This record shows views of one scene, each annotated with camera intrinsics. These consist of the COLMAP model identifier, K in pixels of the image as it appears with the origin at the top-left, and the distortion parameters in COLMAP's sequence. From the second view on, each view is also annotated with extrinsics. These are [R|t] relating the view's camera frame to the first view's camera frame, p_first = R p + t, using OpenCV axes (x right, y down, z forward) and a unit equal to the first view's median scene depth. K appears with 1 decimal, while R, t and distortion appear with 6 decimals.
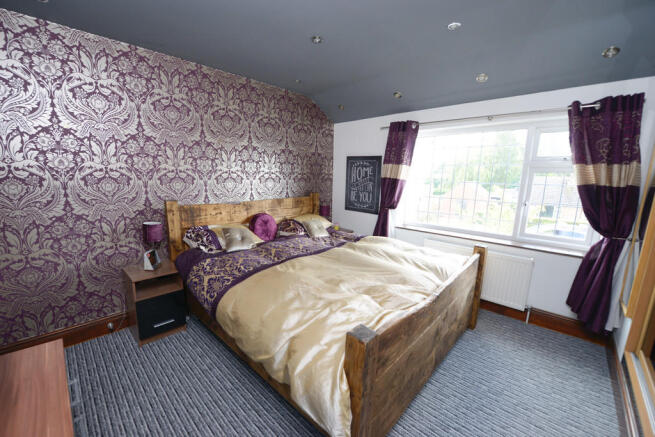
lens RADIAL K [[262.8, 0, 321.5], [0, 262.8, 223.3], [0, 0, 1]] dist [-0.027341, -0.000140]
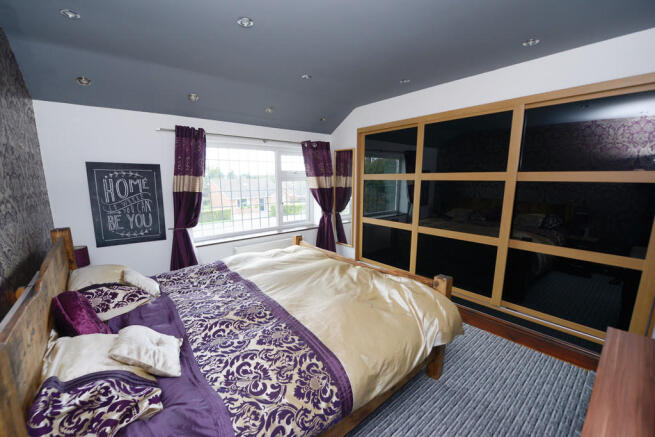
lens RADIAL K [[262.8, 0, 321.5], [0, 262.8, 223.3], [0, 0, 1]] dist [-0.027341, -0.000140]
pose [[0.116048, -0.183141, 0.976213, -0.564231], [0.189202, 0.968933, 0.159284, -0.135967], [-0.975057, 0.166217, 0.147093, 0.505833]]
